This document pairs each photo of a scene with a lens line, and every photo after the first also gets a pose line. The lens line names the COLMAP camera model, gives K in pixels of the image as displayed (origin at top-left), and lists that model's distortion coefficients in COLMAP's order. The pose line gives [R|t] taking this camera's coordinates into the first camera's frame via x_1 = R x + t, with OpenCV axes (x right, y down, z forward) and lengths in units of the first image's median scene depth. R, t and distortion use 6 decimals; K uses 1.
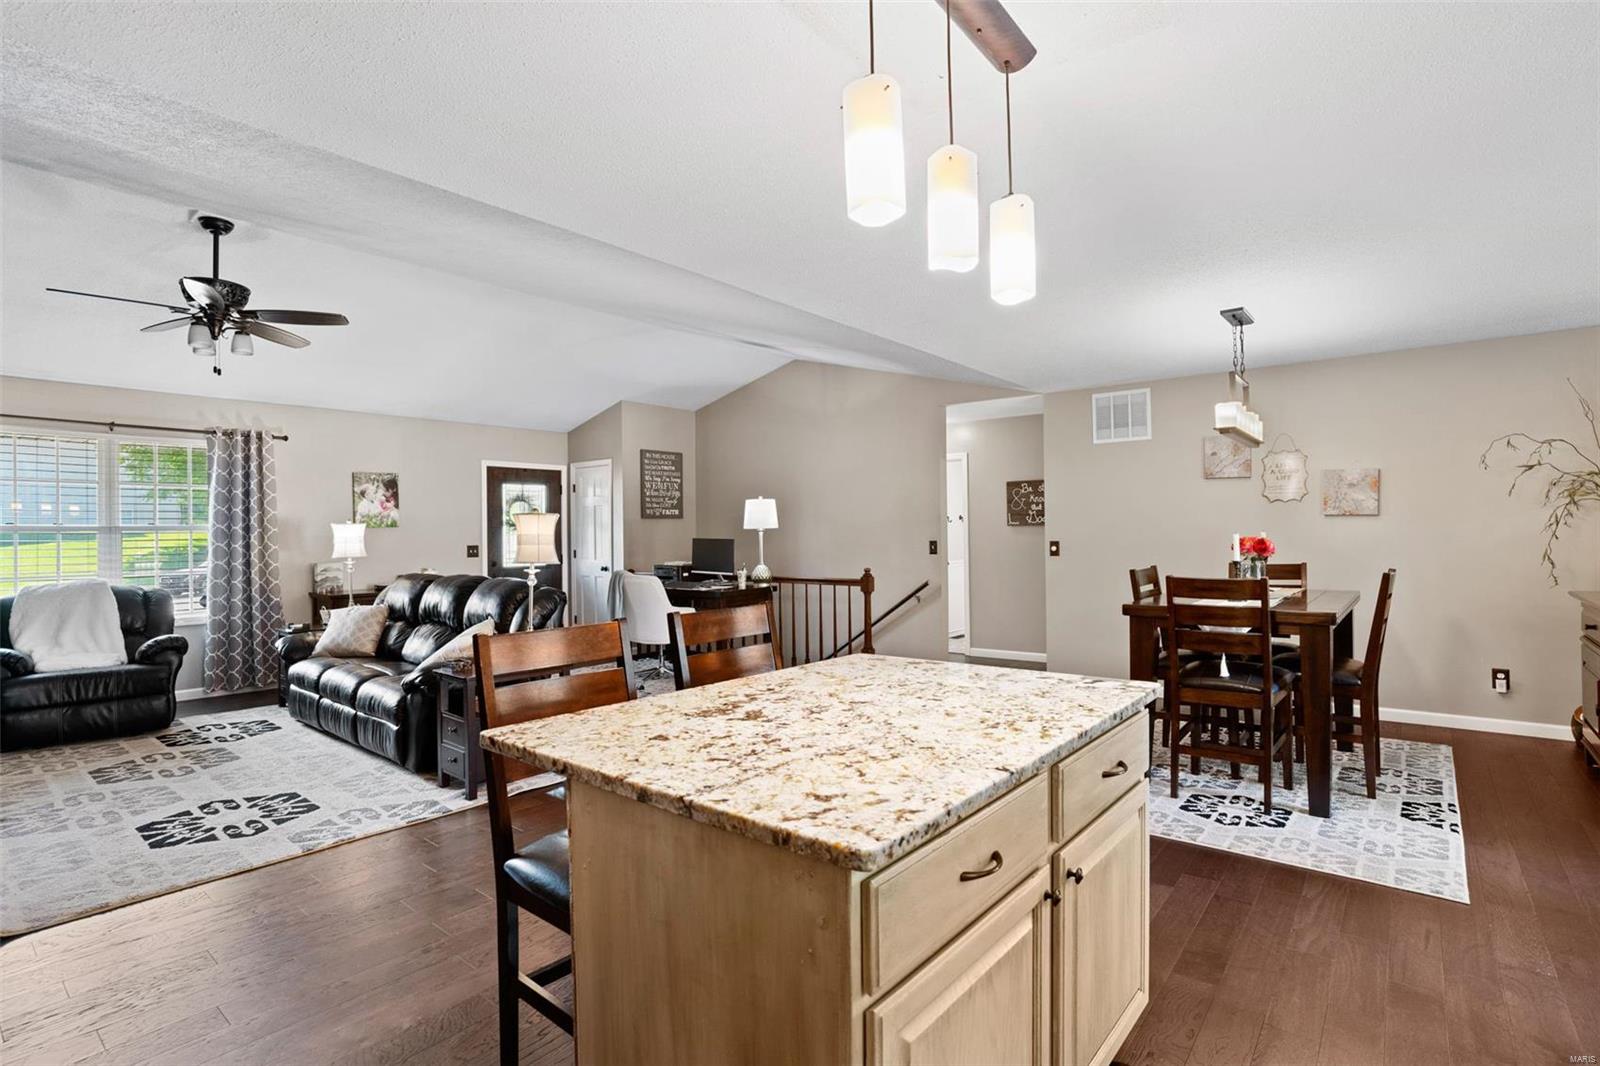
lens RADIAL K [[780.8, 0, 799.0], [0, 780.8, 532.2], [0, 0, 1]] dist [-0.041656, 0.016335]
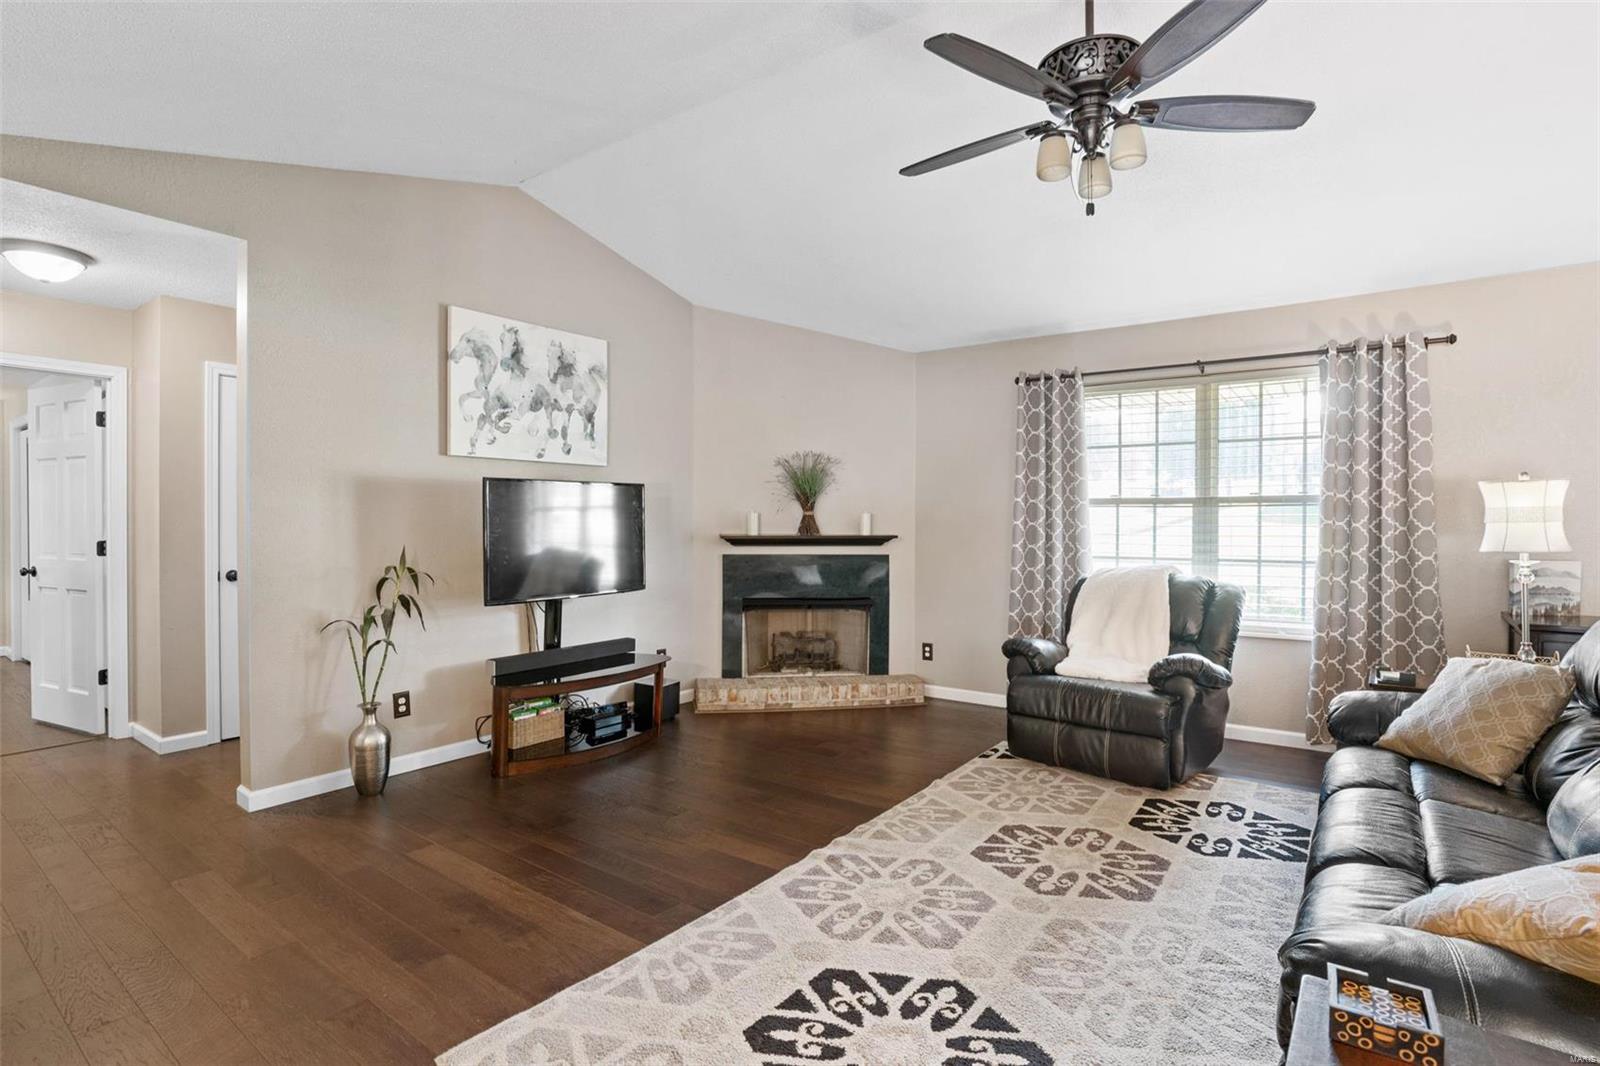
lens RADIAL K [[780.8, 0, 798.1], [0, 780.8, 522.7], [0, 0, 1]] dist [-0.041656, 0.016335]
pose [[0.051463, 0.012124, -0.998601, -0.166269], [0.003779, 0.999917, 0.012335, 0.007998], [0.998668, -0.004408, 0.051413, 0.655803]]
